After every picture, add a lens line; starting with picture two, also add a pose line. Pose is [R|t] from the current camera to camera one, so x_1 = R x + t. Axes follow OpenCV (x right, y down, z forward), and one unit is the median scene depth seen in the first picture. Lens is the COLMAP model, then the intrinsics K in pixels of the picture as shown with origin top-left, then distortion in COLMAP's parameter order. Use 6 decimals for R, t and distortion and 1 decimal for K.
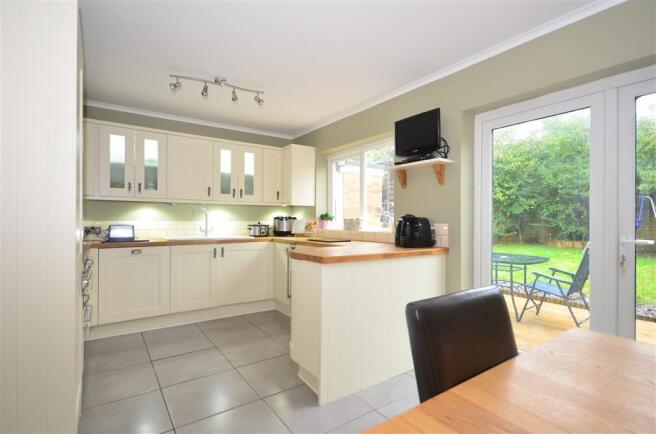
lens RADIAL K [[319.9, 0, 328.0], [0, 319.9, 217.0], [0, 0, 1]] dist [0.001835, 0.000171]
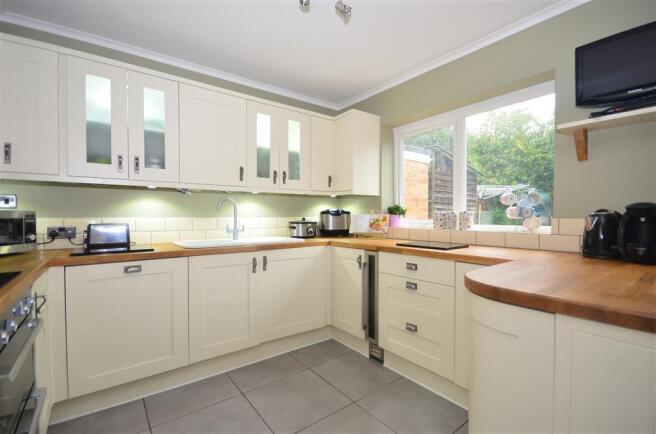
lens RADIAL K [[298.5, 0, 328.0], [0, 298.5, 217.0], [0, 0, 1]] dist [-0.001445, -0.000162]
pose [[0.999359, -0.005836, 0.035323, -0.203159], [0.005307, 0.999873, 0.015056, 0.003949], [-0.035406, -0.014859, 0.999263, 0.346648]]
